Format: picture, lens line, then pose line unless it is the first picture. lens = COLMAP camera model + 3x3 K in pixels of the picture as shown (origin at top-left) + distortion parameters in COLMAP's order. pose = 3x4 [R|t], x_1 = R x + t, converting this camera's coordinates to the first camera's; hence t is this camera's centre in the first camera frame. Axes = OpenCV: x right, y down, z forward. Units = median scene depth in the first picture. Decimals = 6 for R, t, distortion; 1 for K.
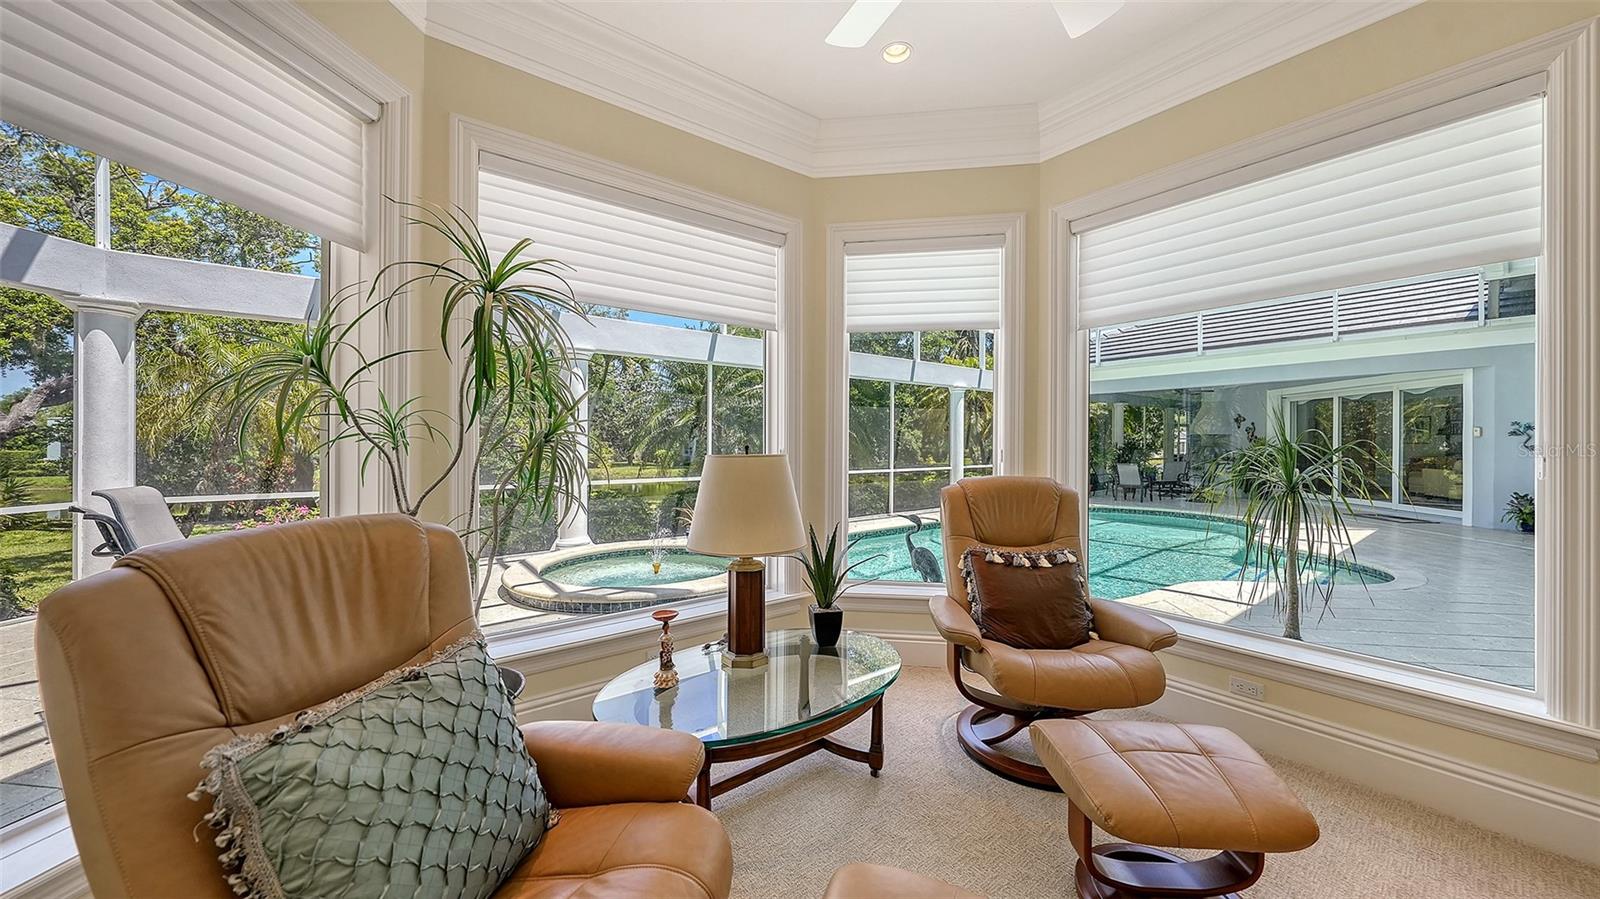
lens RADIAL K [[555.9, 0, 800.8], [0, 555.9, 454.1], [0, 0, 1]] dist [0.000657, 0.000014]
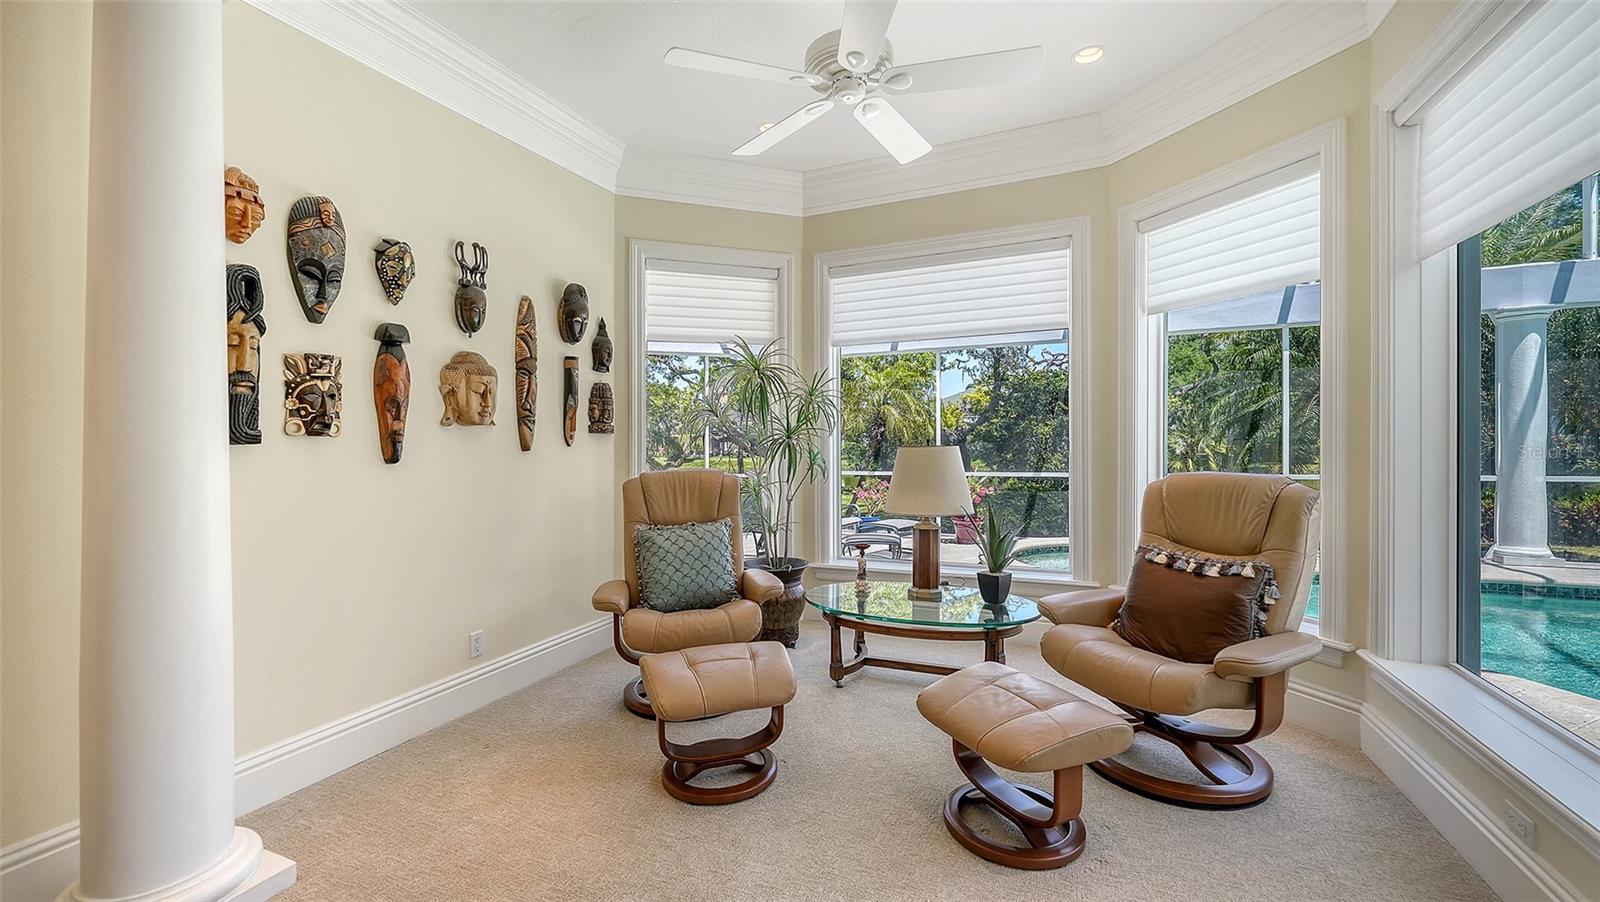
lens RADIAL K [[636.9, 0, 799.1], [0, 636.9, 444.7], [0, 0, 1]] dist [0.001326, 0.000075]
pose [[0.495016, -0.000220, -0.868884, 0.986230], [-0.000004, 1.000000, -0.000255, -0.001119], [0.868884, 0.000130, 0.495016, -0.049877]]
